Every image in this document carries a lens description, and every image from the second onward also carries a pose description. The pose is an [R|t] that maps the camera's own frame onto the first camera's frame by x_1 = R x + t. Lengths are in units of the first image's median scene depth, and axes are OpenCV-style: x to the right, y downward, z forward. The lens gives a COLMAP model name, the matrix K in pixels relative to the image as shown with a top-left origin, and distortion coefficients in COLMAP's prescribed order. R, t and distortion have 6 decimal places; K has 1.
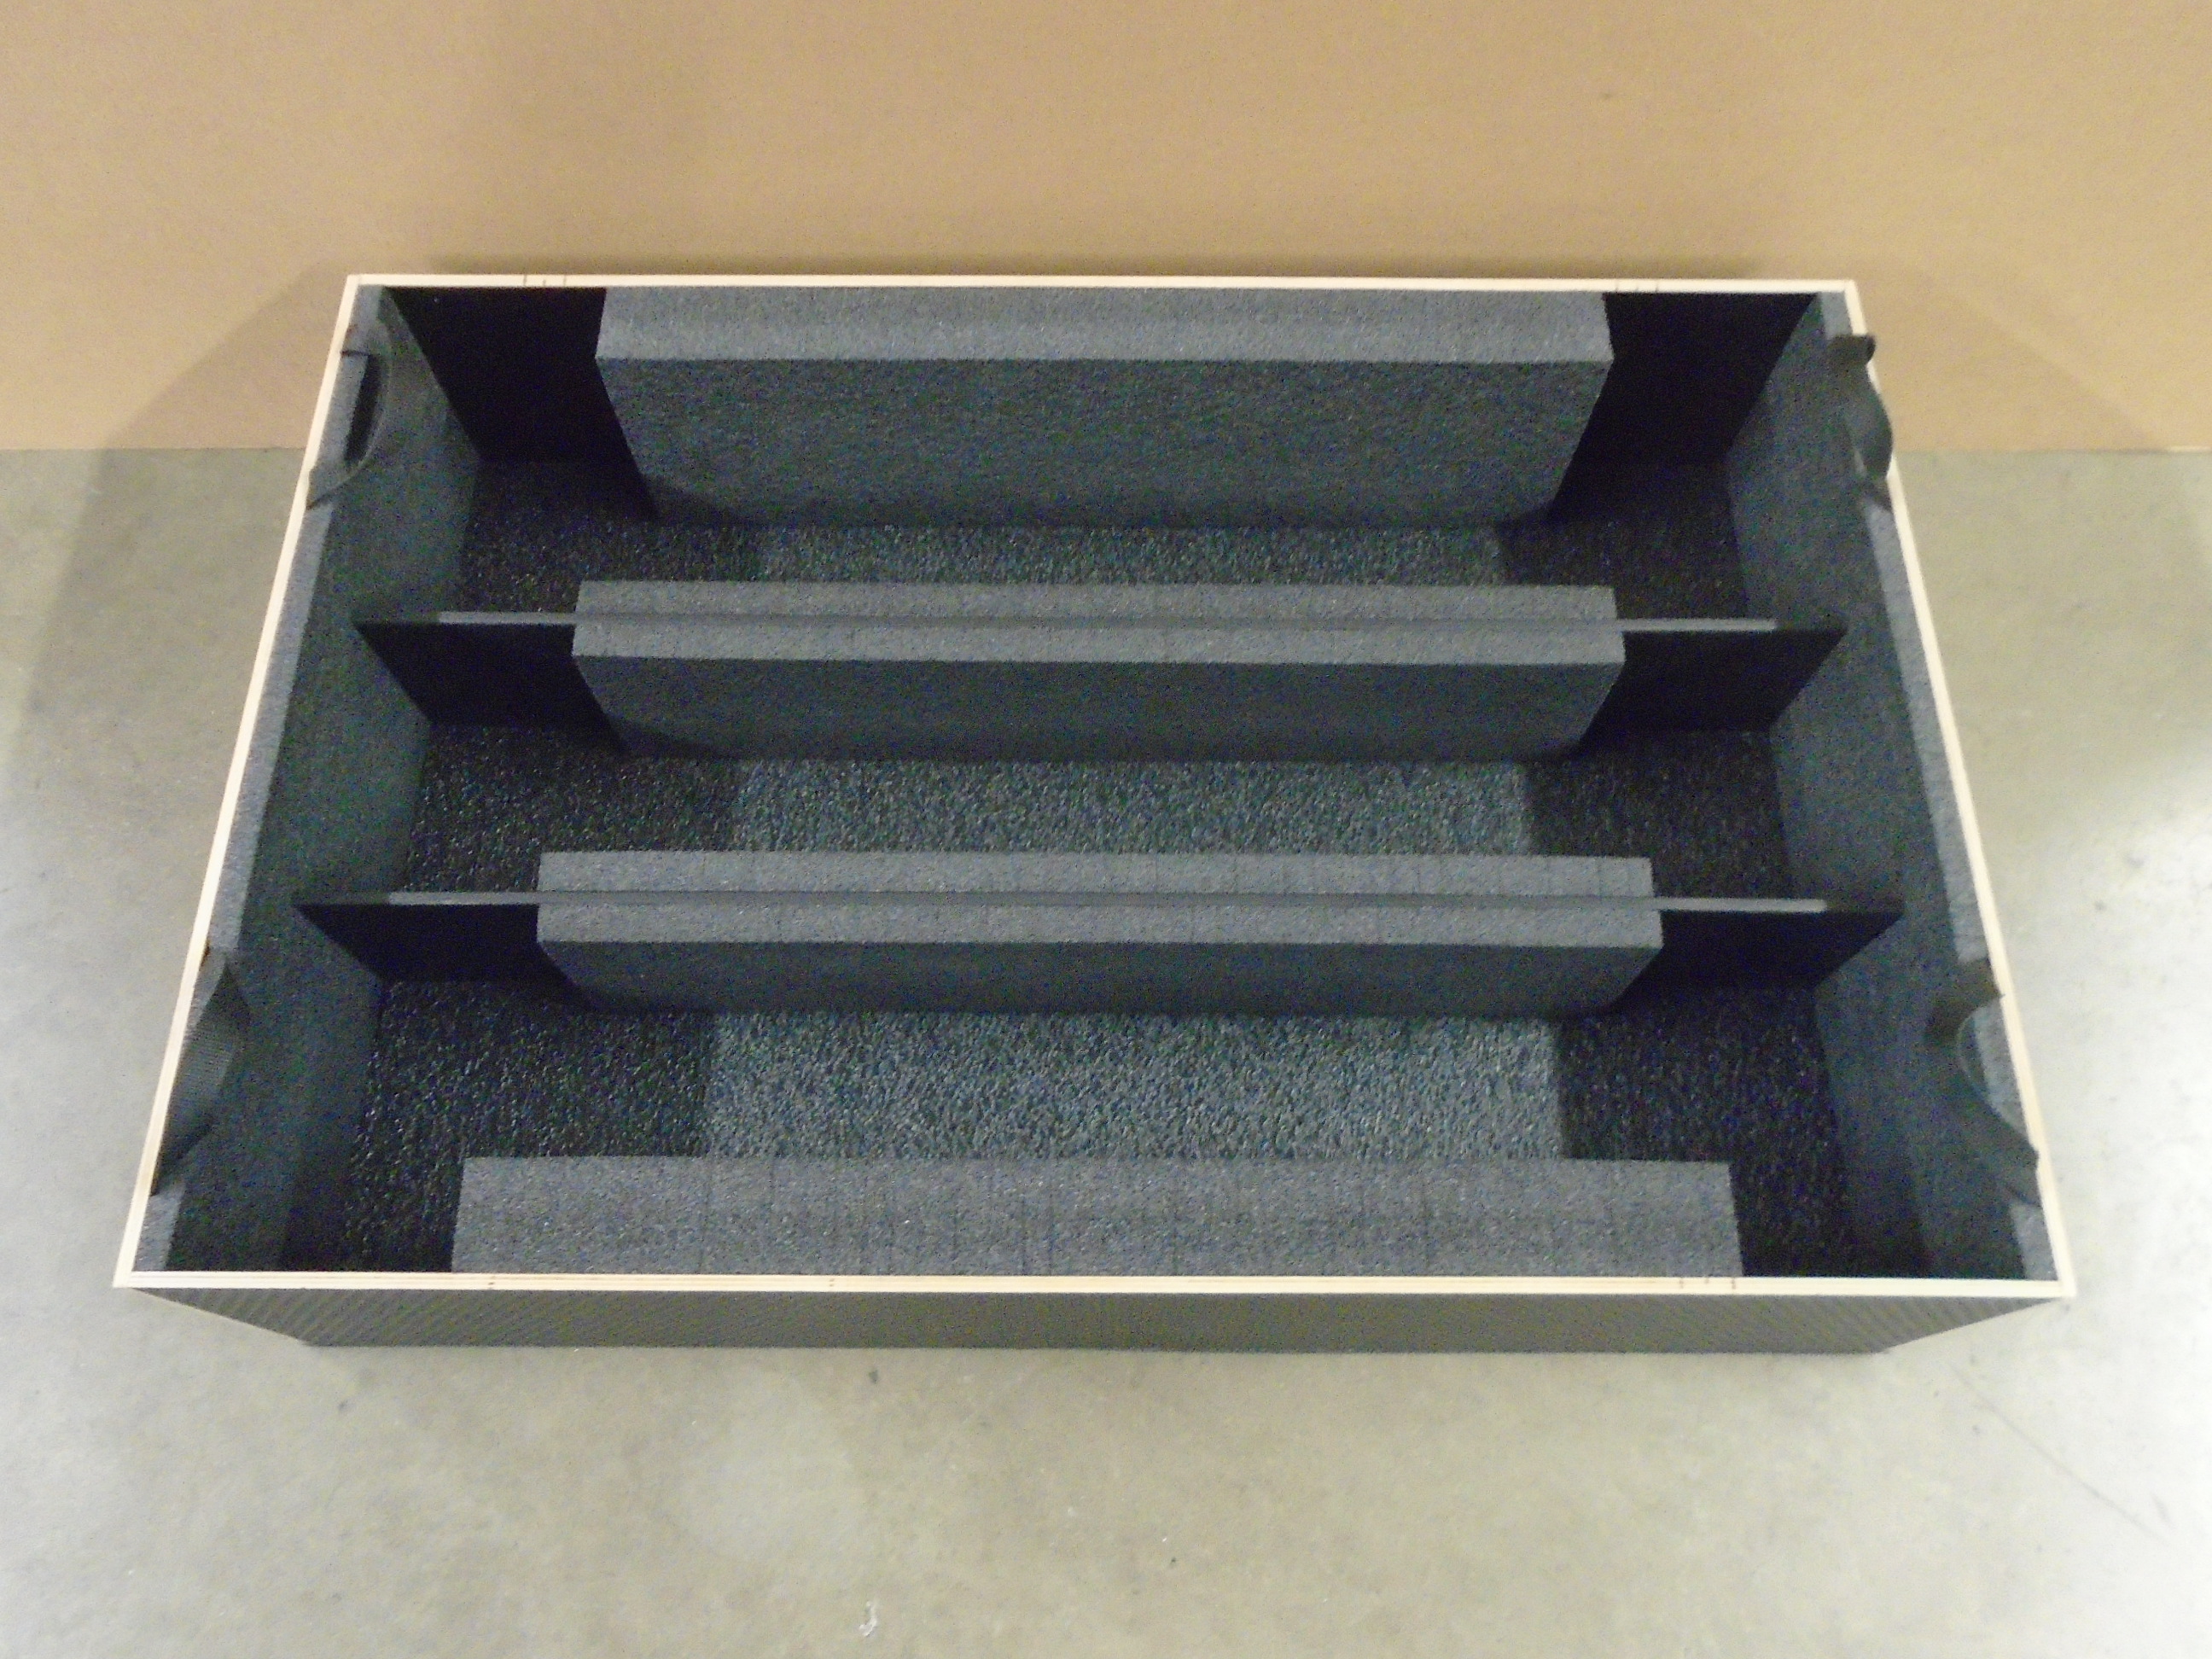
lens RADIAL K [[1709.7, 0, 1098.7], [0, 1709.7, 823.1], [0, 0, 1]] dist [-0.007006, 0.001592]
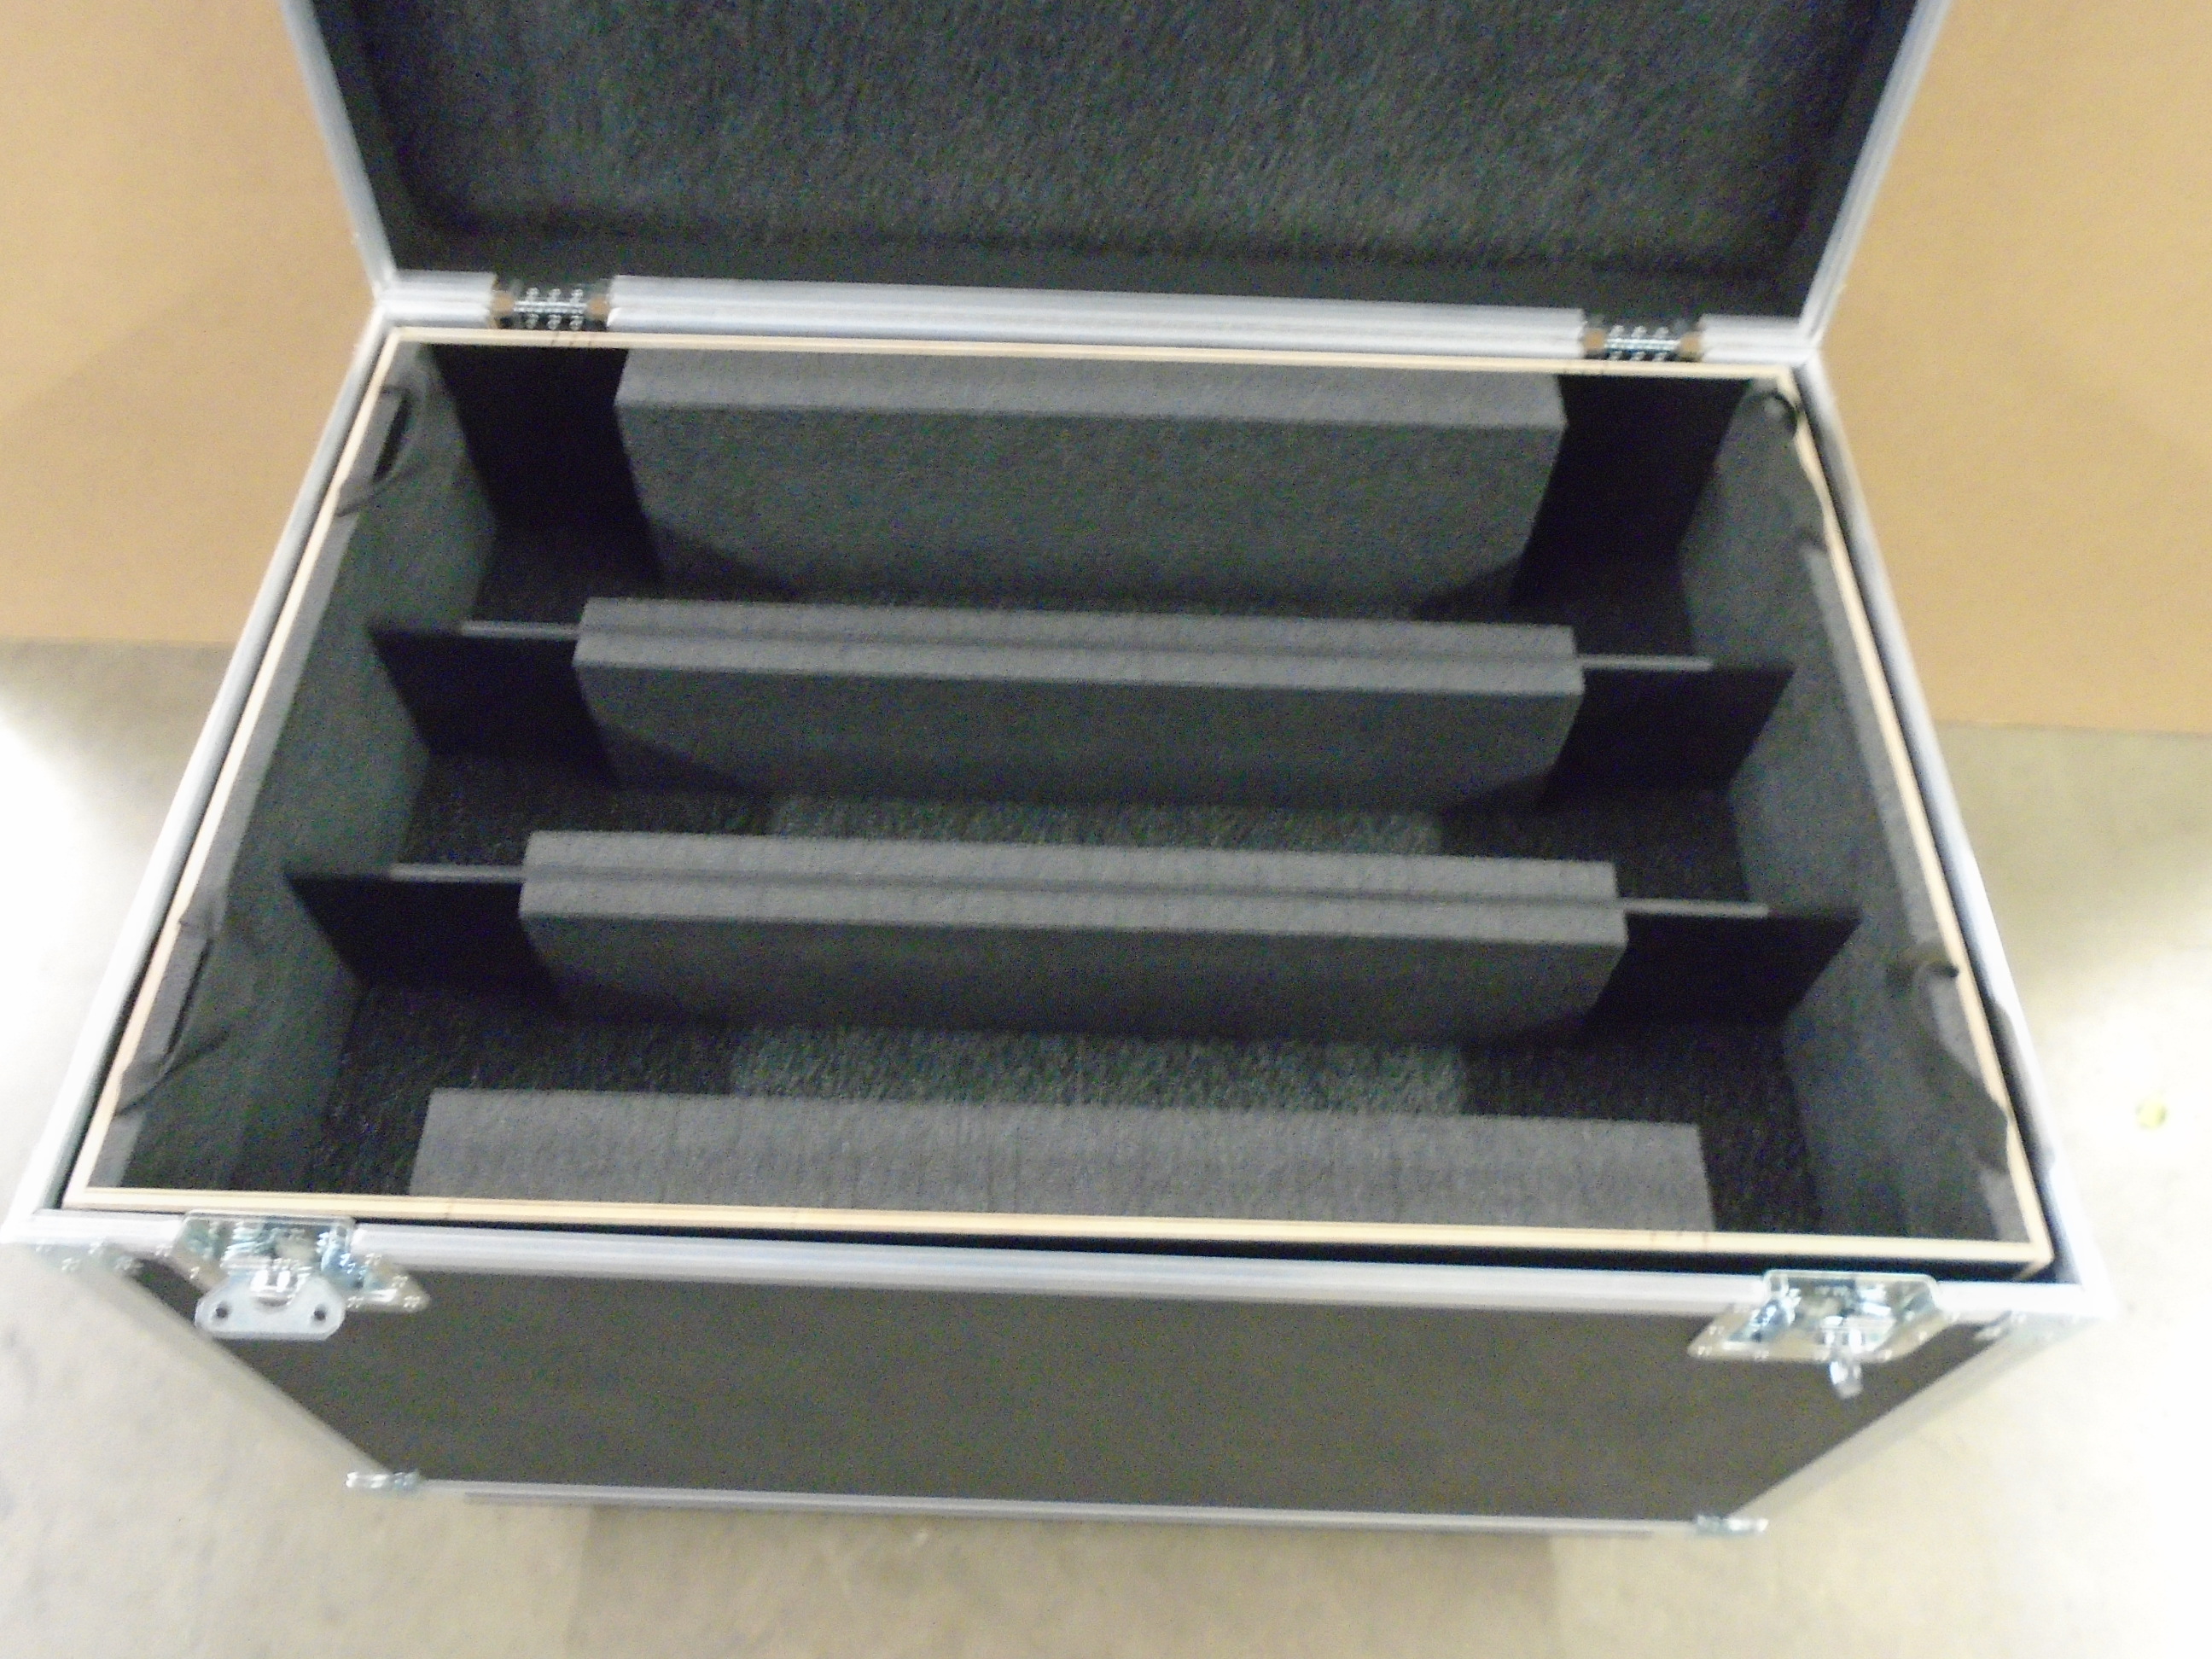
lens RADIAL K [[1709.7, 0, 1098.7], [0, 1709.7, 823.1], [0, 0, 1]] dist [-0.007006, 0.001592]
pose [[0.999727, 0.022070, 0.007690, 0.005627], [-0.020399, 0.984569, -0.173803, 0.174587], [-0.011408, 0.173598, 0.984750, -0.011820]]
